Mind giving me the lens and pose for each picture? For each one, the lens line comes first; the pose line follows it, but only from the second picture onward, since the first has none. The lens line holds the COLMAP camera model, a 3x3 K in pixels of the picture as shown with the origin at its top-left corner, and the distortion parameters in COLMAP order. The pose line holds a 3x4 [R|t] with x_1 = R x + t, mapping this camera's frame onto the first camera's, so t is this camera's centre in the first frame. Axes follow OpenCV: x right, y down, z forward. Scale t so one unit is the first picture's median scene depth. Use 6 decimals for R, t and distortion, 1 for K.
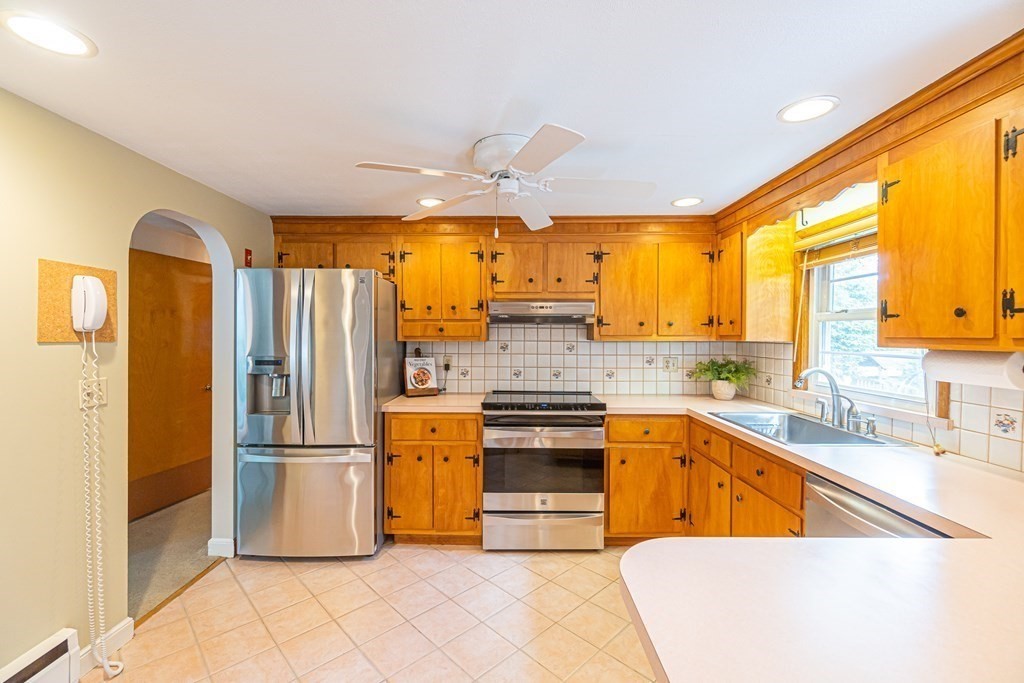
lens RADIAL K [[432.0, 0, 506.3], [0, 432.0, 338.5], [0, 0, 1]] dist [-0.004128, 0.000931]
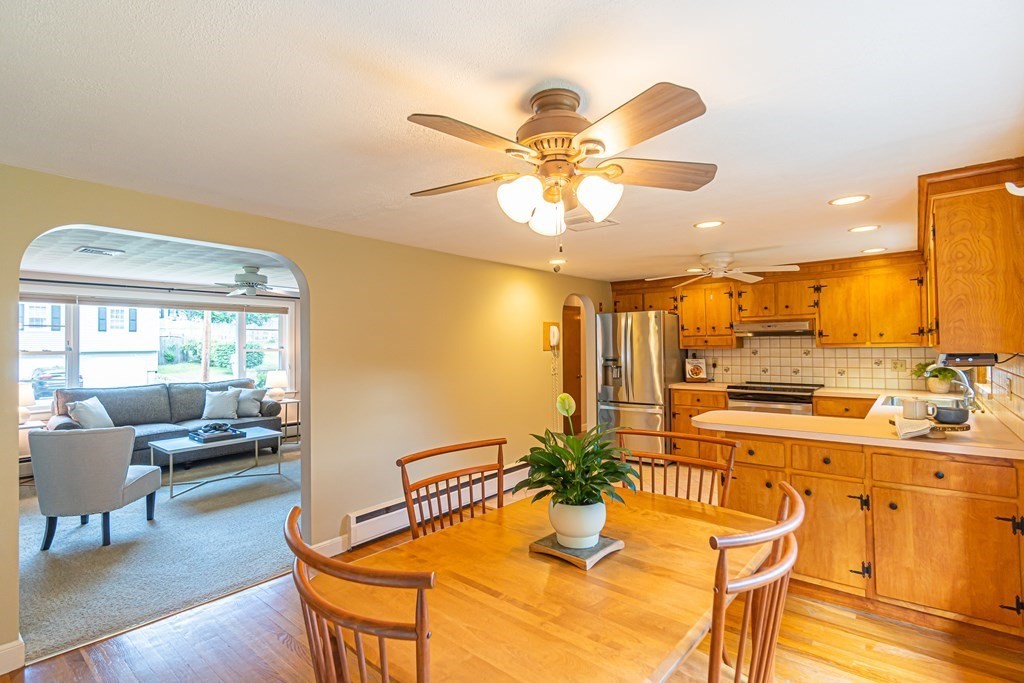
lens RADIAL K [[486.6, 0, 509.2], [0, 486.6, 340.9], [0, 0, 1]] dist [0.002585, -0.000001]
pose [[0.775020, -0.018549, -0.631664, 0.436967], [0.010921, 0.999813, -0.015959, -0.001943], [0.631842, 0.005470, 0.775078, -0.900009]]
